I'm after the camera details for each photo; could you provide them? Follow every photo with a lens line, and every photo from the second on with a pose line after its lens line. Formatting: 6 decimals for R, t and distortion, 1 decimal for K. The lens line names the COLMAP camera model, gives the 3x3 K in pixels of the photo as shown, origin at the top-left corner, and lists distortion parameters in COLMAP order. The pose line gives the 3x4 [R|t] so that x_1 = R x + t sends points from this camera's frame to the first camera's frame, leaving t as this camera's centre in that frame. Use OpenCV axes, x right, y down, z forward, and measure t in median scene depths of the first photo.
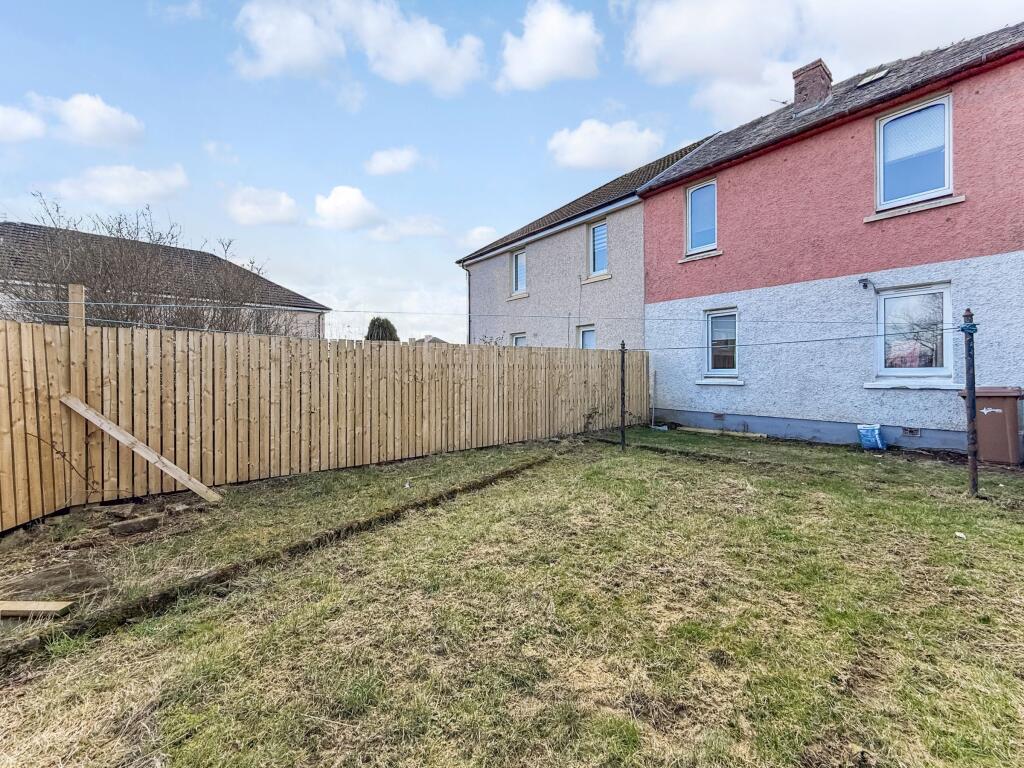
lens RADIAL K [[408.3, 0, 512.3], [0, 408.3, 378.6], [0, 0, 1]] dist [-0.000284, 0.000171]
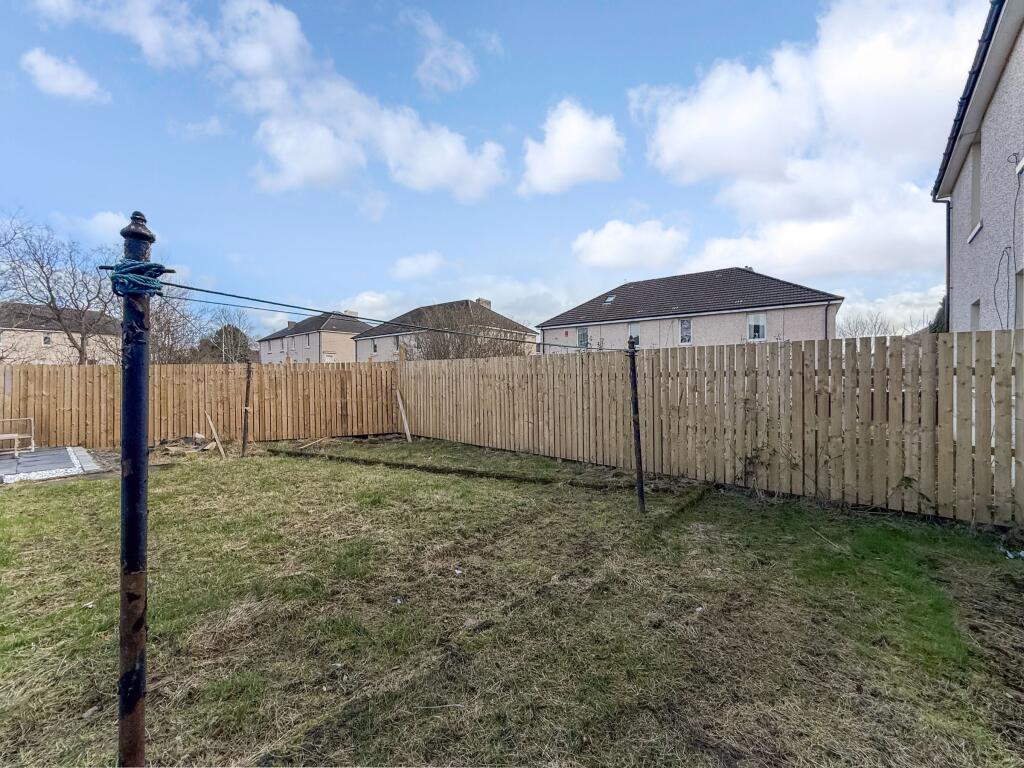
lens RADIAL K [[408.3, 0, 512.3], [0, 408.3, 378.6], [0, 0, 1]] dist [-0.000284, 0.000171]
pose [[0.147280, 0.011847, -0.989024, 0.899378], [-0.011519, 0.999881, 0.010262, -0.033079], [0.989028, 0.009881, 0.147399, 0.758784]]
